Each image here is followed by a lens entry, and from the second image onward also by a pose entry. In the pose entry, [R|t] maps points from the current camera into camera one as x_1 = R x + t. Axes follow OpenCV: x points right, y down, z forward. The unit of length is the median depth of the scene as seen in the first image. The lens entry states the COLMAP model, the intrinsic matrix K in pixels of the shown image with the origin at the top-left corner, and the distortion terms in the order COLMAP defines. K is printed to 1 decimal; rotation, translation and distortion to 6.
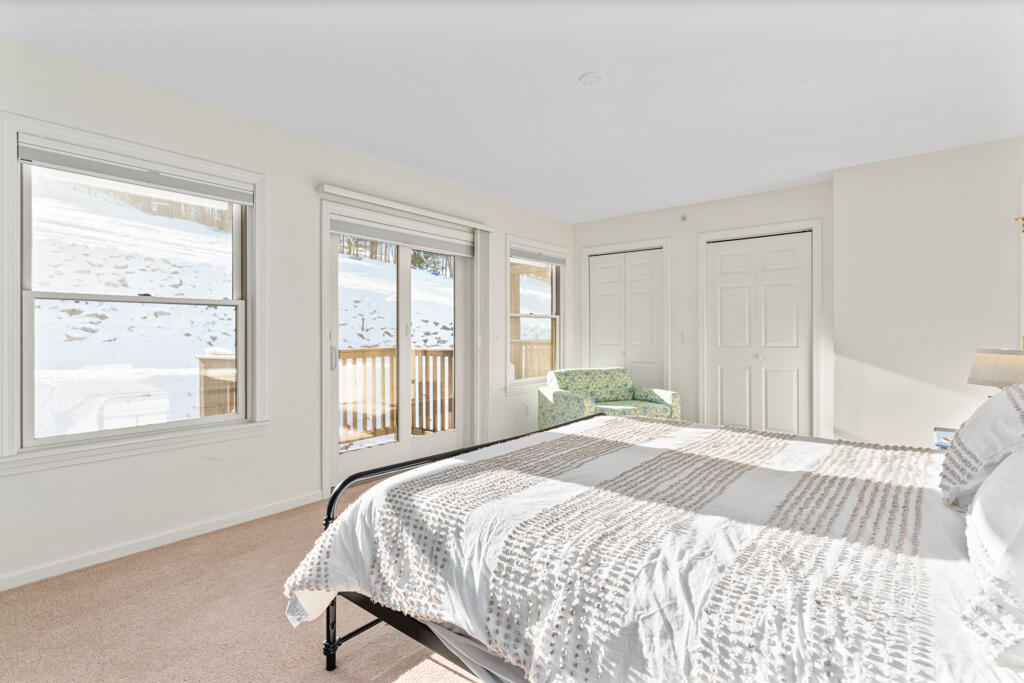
lens RADIAL K [[493.3, 0, 509.9], [0, 493.3, 337.4], [0, 0, 1]] dist [0.000588, -0.000300]
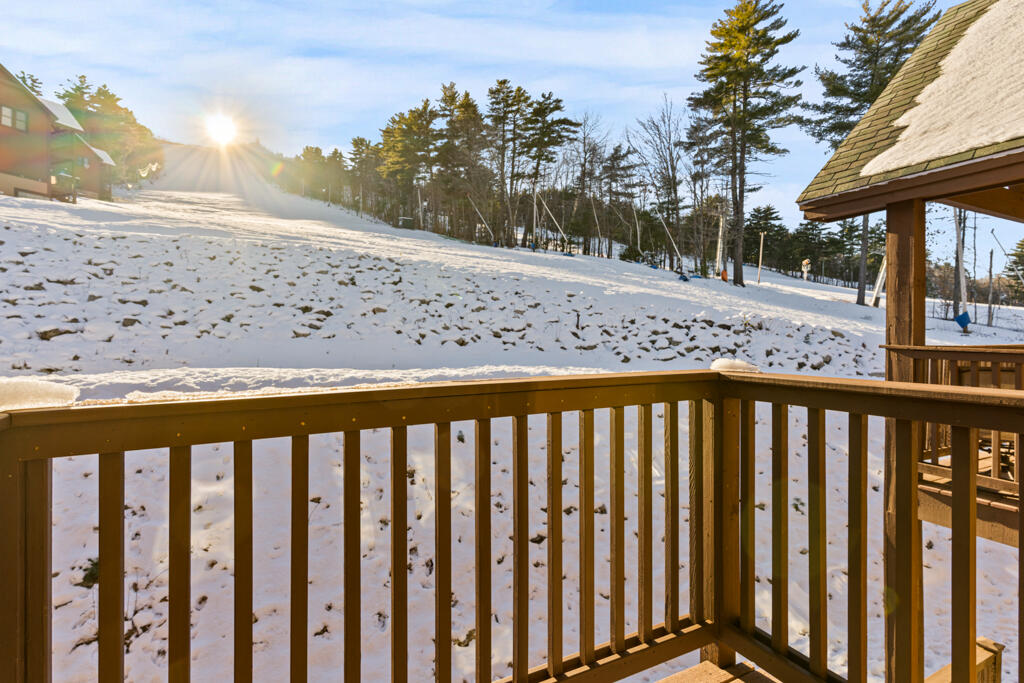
lens RADIAL K [[493.3, 0, 514.3], [0, 493.3, 338.3], [0, 0, 1]] dist [0.000588, -0.000300]
pose [[0.917241, 0.010764, -0.398187, -0.059380], [-0.009940, 0.999942, 0.004134, 0.000416], [0.398208, 0.000166, 0.917295, 0.176400]]
